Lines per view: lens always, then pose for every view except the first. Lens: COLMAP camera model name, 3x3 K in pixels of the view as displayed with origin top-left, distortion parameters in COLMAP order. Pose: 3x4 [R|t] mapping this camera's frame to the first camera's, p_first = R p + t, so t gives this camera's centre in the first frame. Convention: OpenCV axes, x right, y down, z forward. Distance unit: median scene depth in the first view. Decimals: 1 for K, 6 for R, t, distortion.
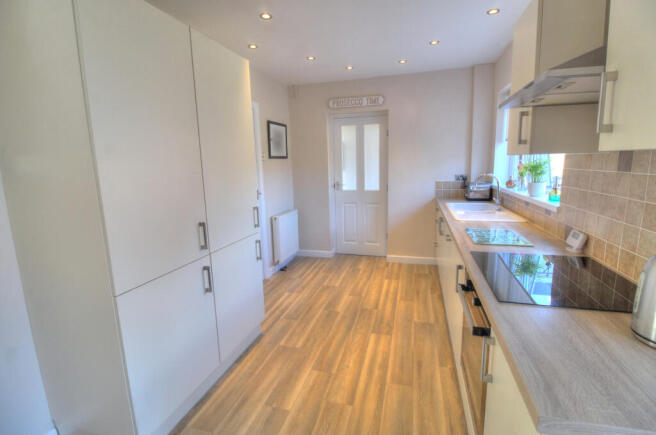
lens RADIAL K [[308.4, 0, 328.0], [0, 308.4, 217.5], [0, 0, 1]] dist [-0.000066, -0.000239]
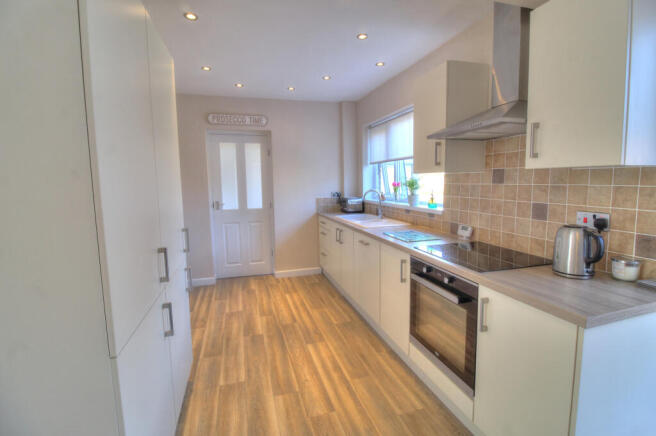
lens RADIAL K [[308.1, 0, 331.9], [0, 308.1, 215.9], [0, 0, 1]] dist [0.000021, -0.000281]
pose [[0.843807, -0.050884, 0.534229, -0.274438], [0.089845, 0.994839, -0.047153, 0.006525], [-0.529072, 0.087785, 0.844024, 0.050911]]
